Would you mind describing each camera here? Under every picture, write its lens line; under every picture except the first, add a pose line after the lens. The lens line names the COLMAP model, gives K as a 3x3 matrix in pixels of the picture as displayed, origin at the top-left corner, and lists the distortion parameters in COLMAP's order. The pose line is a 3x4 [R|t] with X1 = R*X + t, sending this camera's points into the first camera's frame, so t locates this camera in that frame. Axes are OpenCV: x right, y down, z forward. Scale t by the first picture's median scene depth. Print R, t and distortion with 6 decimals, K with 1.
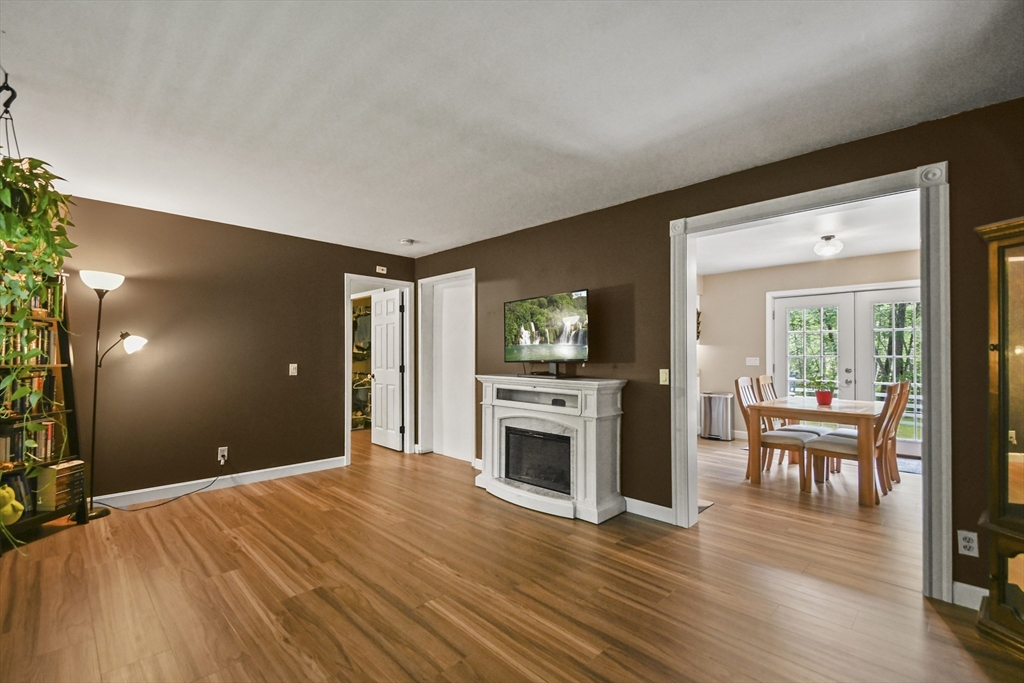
lens RADIAL K [[447.3, 0, 497.2], [0, 447.3, 358.5], [0, 0, 1]] dist [0.023374, -0.012476]
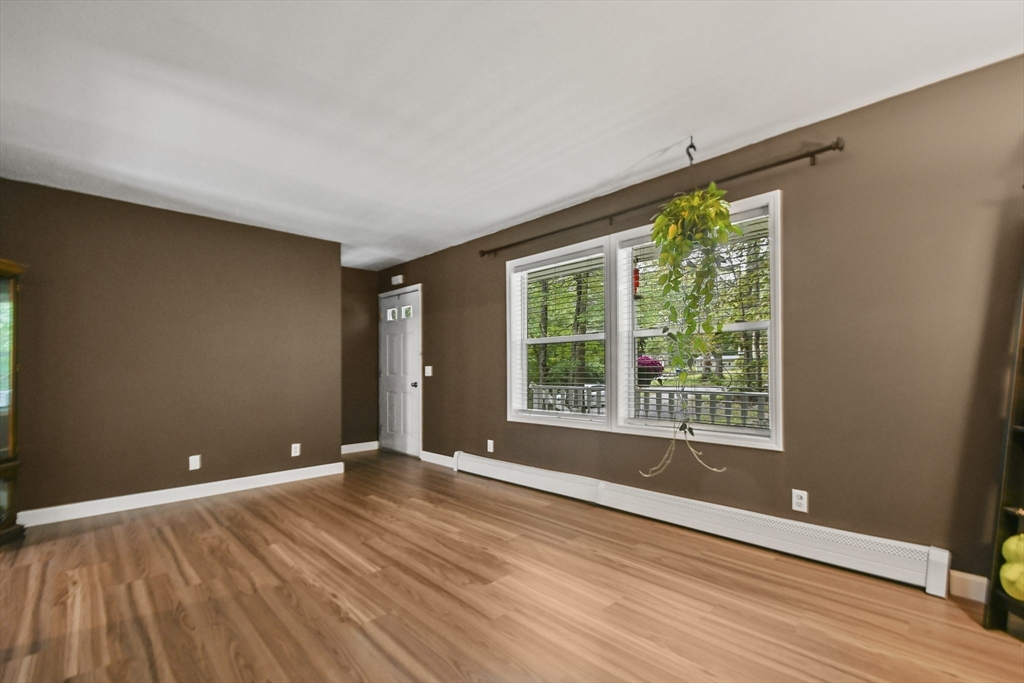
lens RADIAL K [[447.2, 0, 500.2], [0, 447.2, 369.6], [0, 0, 1]] dist [0.001299, -0.001135]
pose [[-0.999842, 0.005015, 0.017061, -0.322473], [0.005111, 0.999972, 0.005544, 0.035814], [-0.017032, 0.005630, -0.999839, 1.419621]]
